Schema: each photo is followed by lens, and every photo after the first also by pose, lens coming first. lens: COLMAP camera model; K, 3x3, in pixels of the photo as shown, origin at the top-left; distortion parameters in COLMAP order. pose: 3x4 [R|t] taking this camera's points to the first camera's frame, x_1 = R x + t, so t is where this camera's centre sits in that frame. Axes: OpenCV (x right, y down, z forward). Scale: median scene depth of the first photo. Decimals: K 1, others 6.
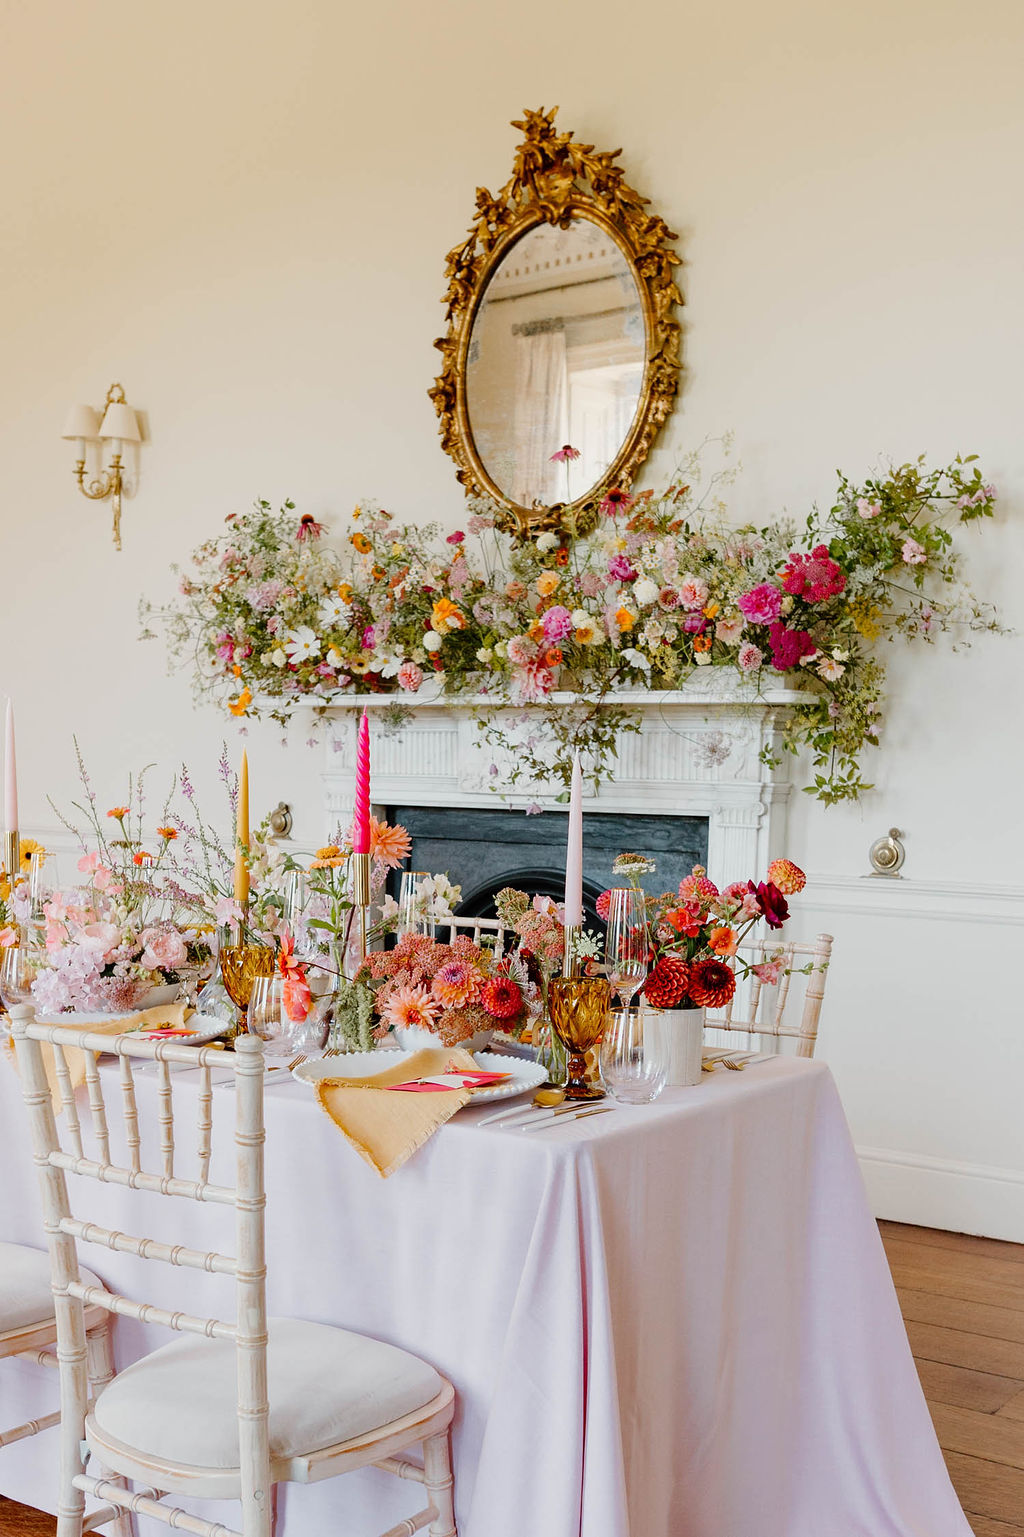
lens RADIAL K [[1677.5, 0, 503.1], [0, 1677.5, 1001.8], [0, 0, 1]] dist [-0.003210, 0.014285]
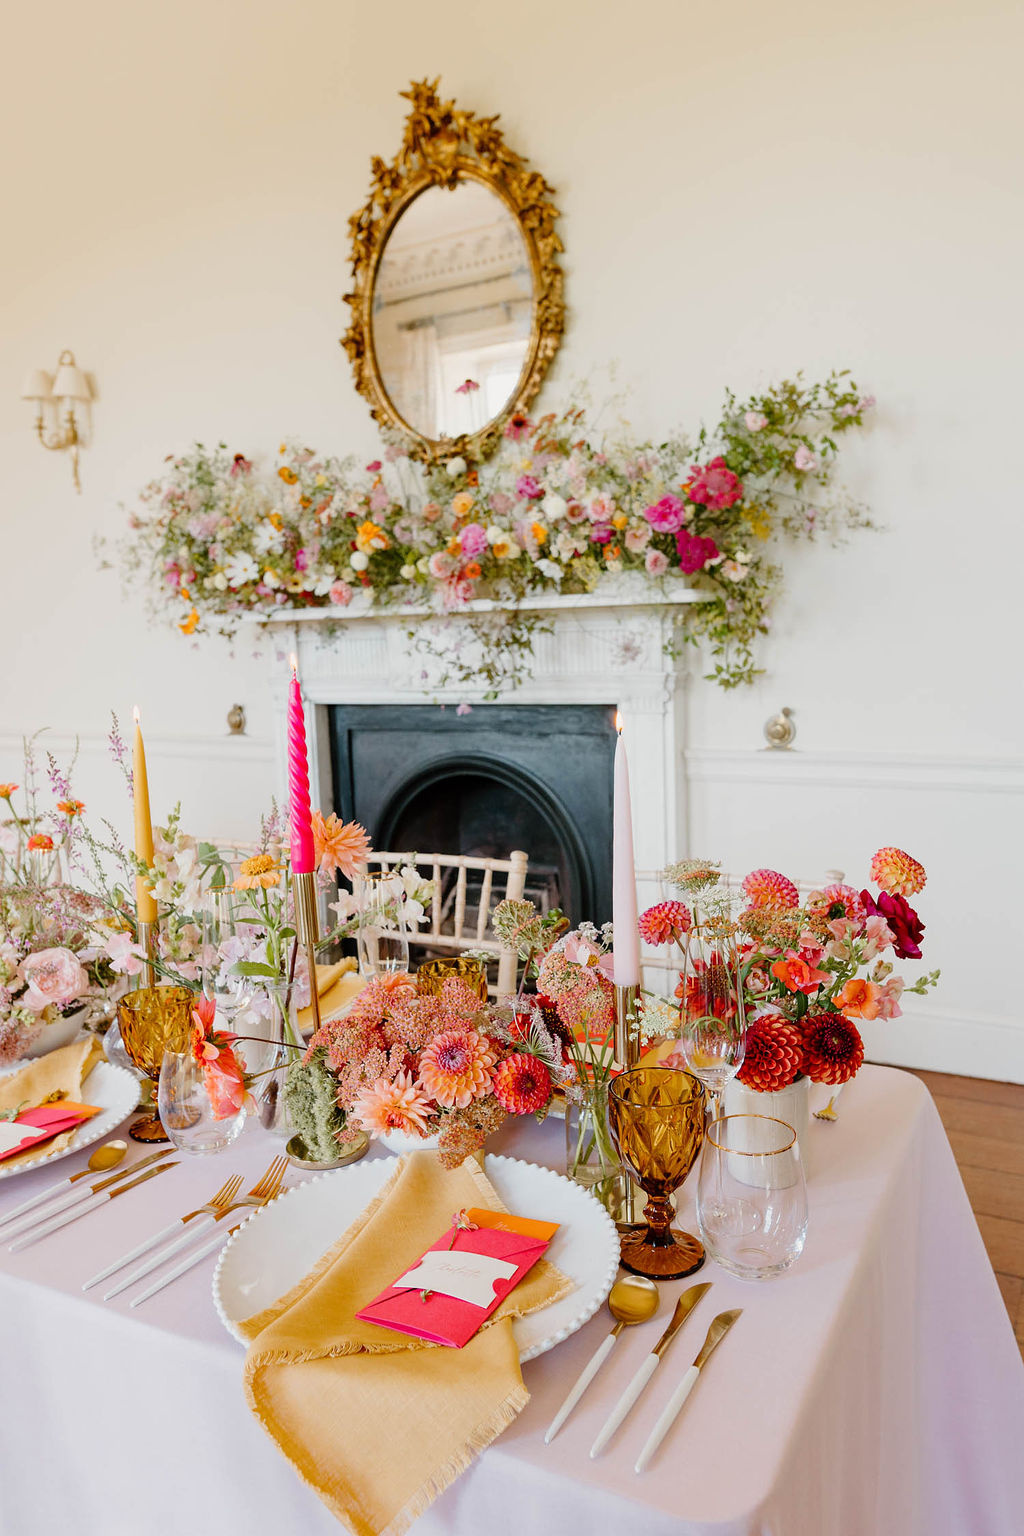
lens RADIAL K [[1090.3, 0, 527.8], [0, 1090.3, 771.3], [0, 0, 1]] dist [0.008269, -0.003103]
pose [[0.991819, -0.068381, 0.107794, -0.019303], [0.069546, 0.997554, -0.007079, -0.064050], [-0.107046, 0.014517, 0.994148, 0.277232]]
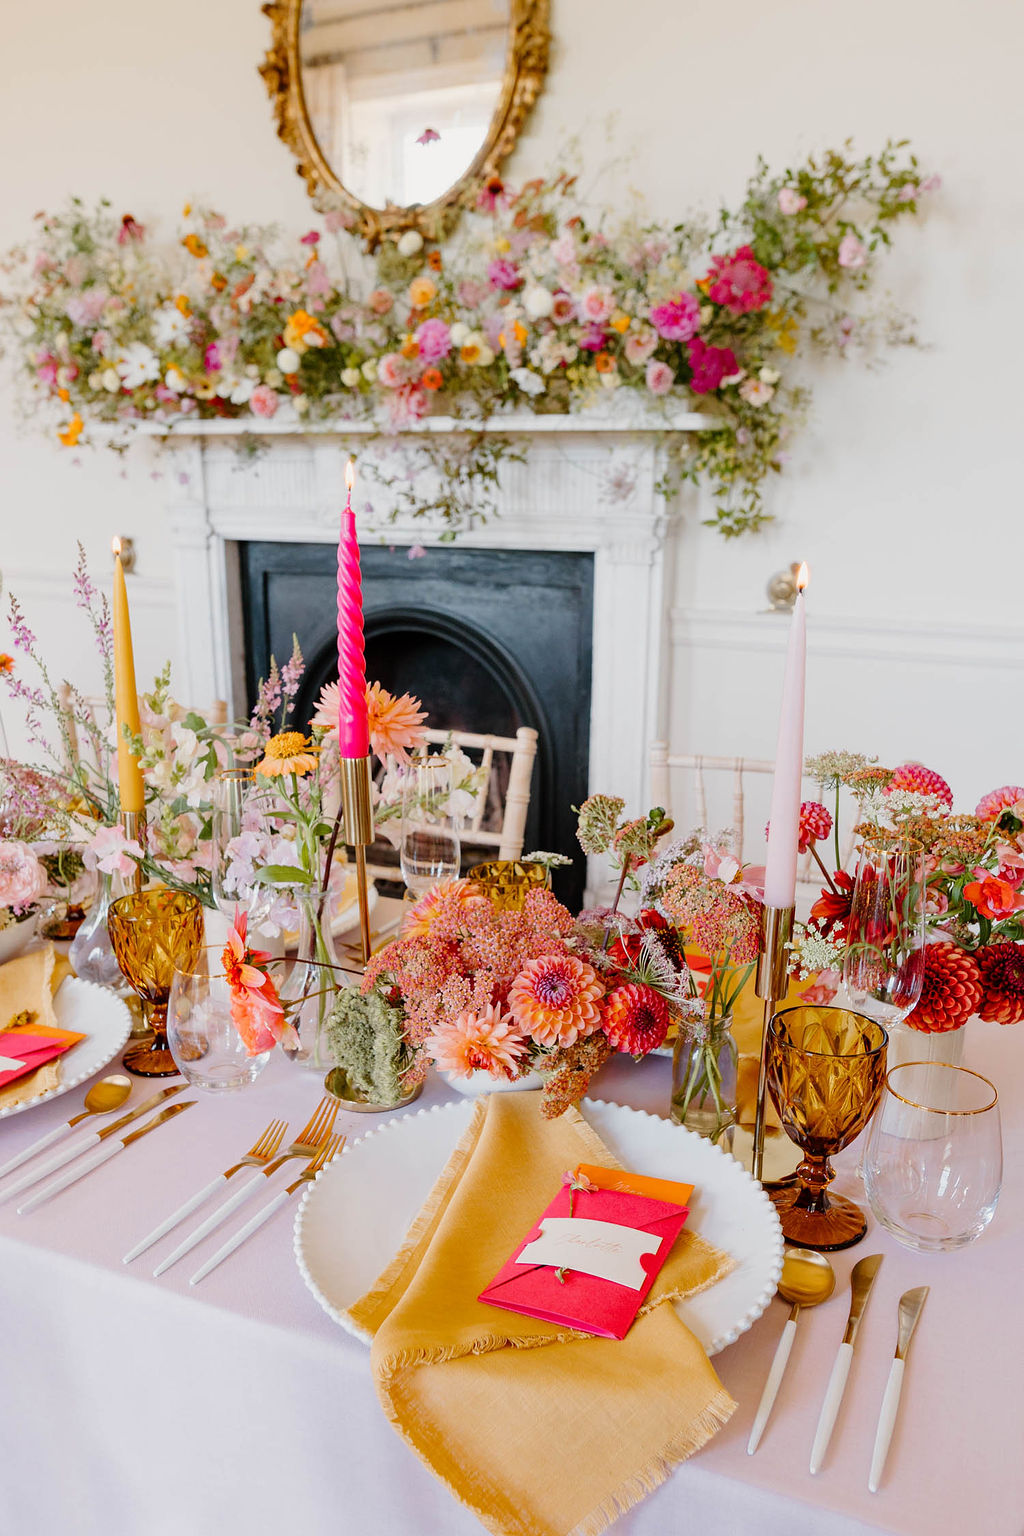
lens RADIAL K [[1226.0, 0, 494.8], [0, 1226.0, 818.9], [0, 0, 1]] dist [0.007888, -0.001879]
pose [[0.984774, -0.065643, 0.160970, -0.055879], [0.041135, 0.987660, 0.151113, -0.067825], [-0.168903, -0.142191, 0.975322, 0.306967]]
